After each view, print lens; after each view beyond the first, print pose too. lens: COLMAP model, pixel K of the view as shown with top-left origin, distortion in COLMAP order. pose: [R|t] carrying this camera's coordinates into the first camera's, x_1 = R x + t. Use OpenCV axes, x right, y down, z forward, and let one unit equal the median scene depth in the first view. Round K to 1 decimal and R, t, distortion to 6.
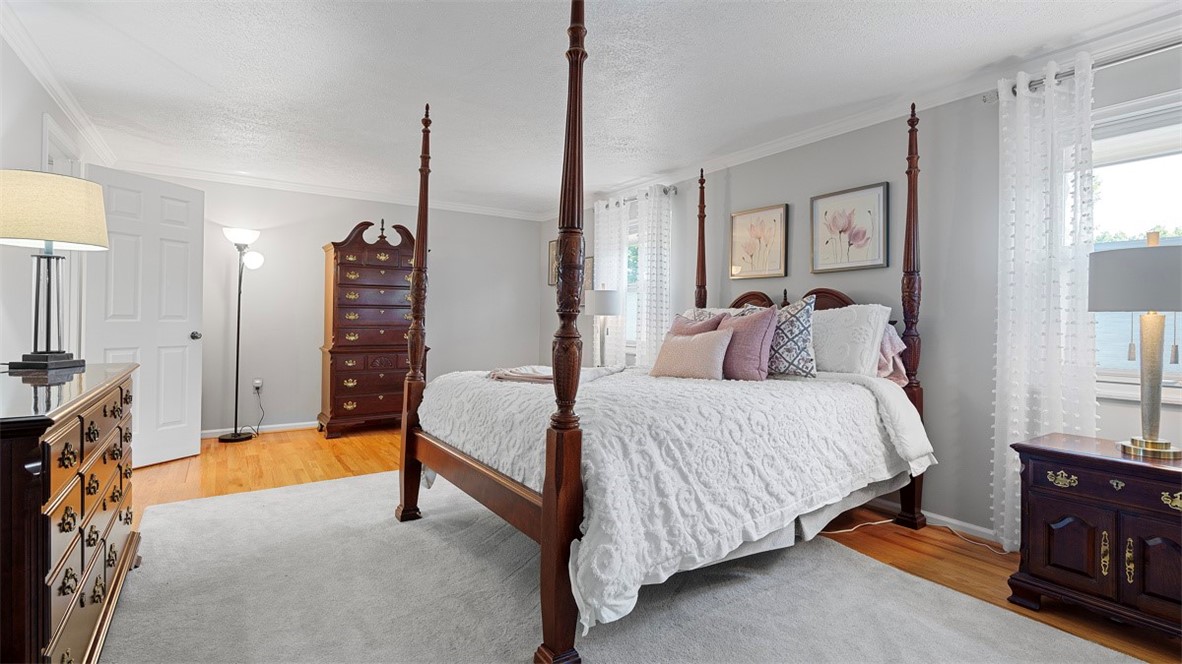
lens RADIAL K [[543.7, 0, 593.8], [0, 543.7, 325.1], [0, 0, 1]] dist [-0.010572, 0.001235]
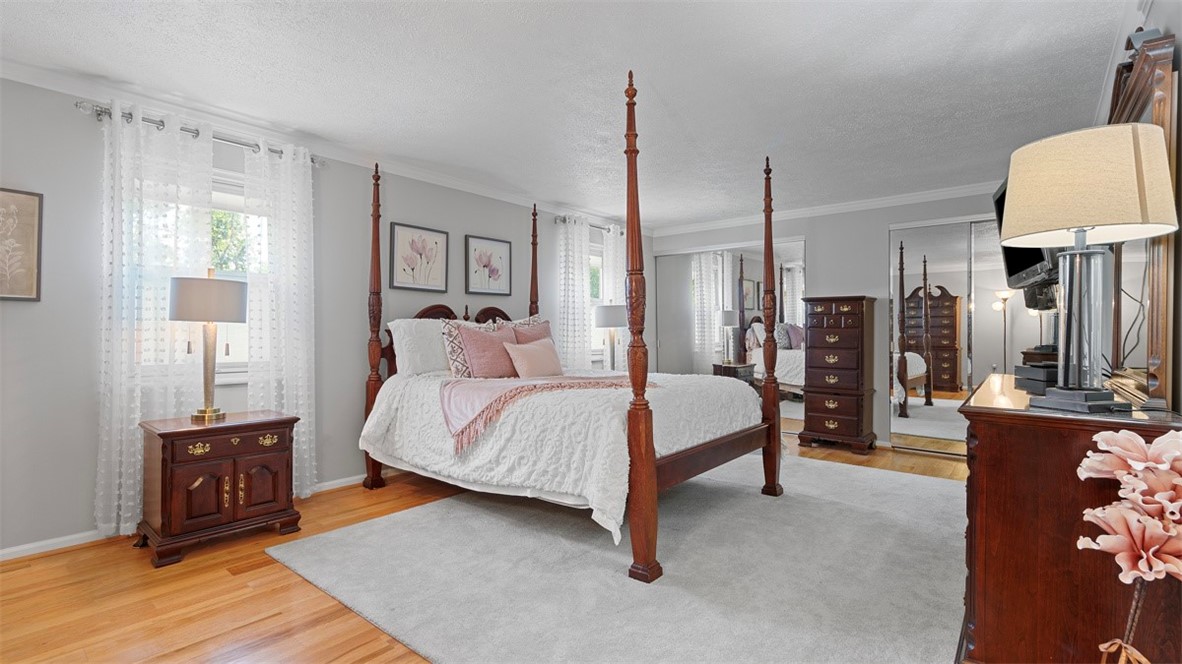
lens RADIAL K [[543.7, 0, 589.4], [0, 543.7, 331.2], [0, 0, 1]] dist [-0.010572, 0.001235]
pose [[-0.266394, -0.000539, 0.963864, -0.886444], [0.010655, 0.999937, 0.003504, -0.009087], [-0.963805, 0.011204, -0.266371, 1.046667]]
